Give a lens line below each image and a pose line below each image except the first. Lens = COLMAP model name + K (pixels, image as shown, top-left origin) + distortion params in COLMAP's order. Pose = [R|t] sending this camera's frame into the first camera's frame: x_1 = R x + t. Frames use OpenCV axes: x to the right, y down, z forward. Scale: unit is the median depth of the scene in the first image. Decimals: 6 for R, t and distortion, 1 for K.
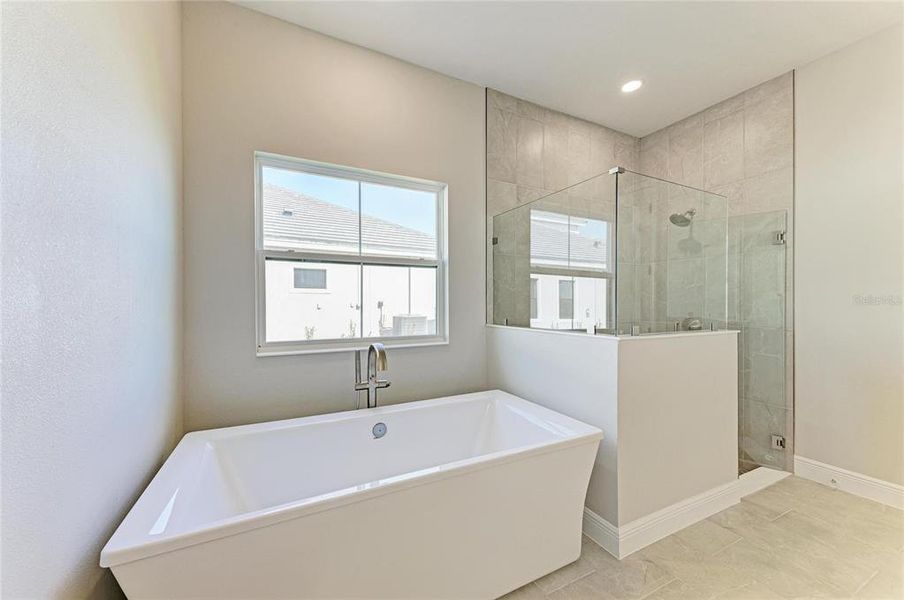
lens RADIAL K [[358.7, 0, 452.0], [0, 358.7, 300.0], [0, 0, 1]] dist [0.001464, 0.000003]
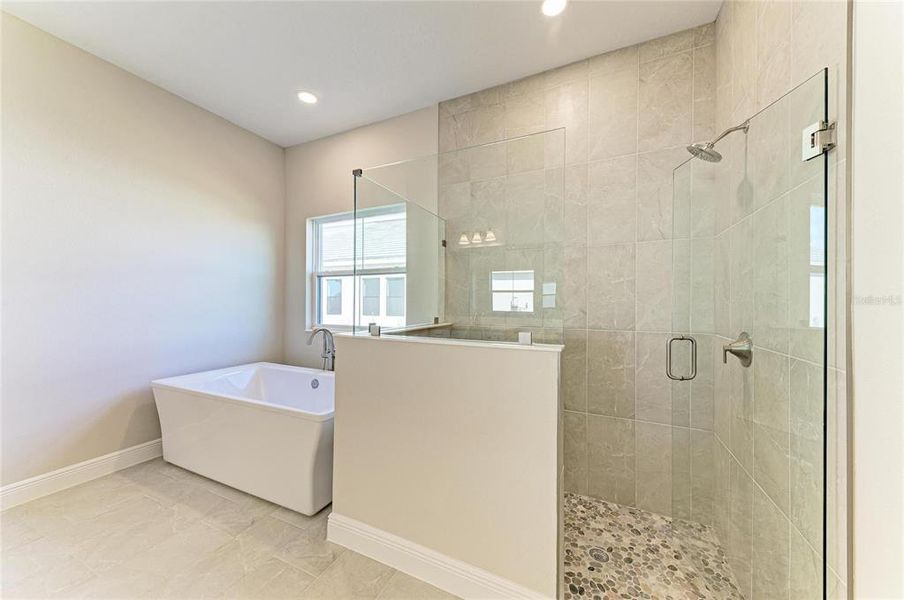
lens RADIAL K [[324.8, 0, 453.3], [0, 324.8, 300.9], [0, 0, 1]] dist [0.000626, -0.000213]
pose [[0.596737, -0.006779, -0.802408, 0.902060], [-0.006702, 0.999887, -0.013431, 0.016720], [0.802409, 0.013392, 0.596624, 0.458917]]
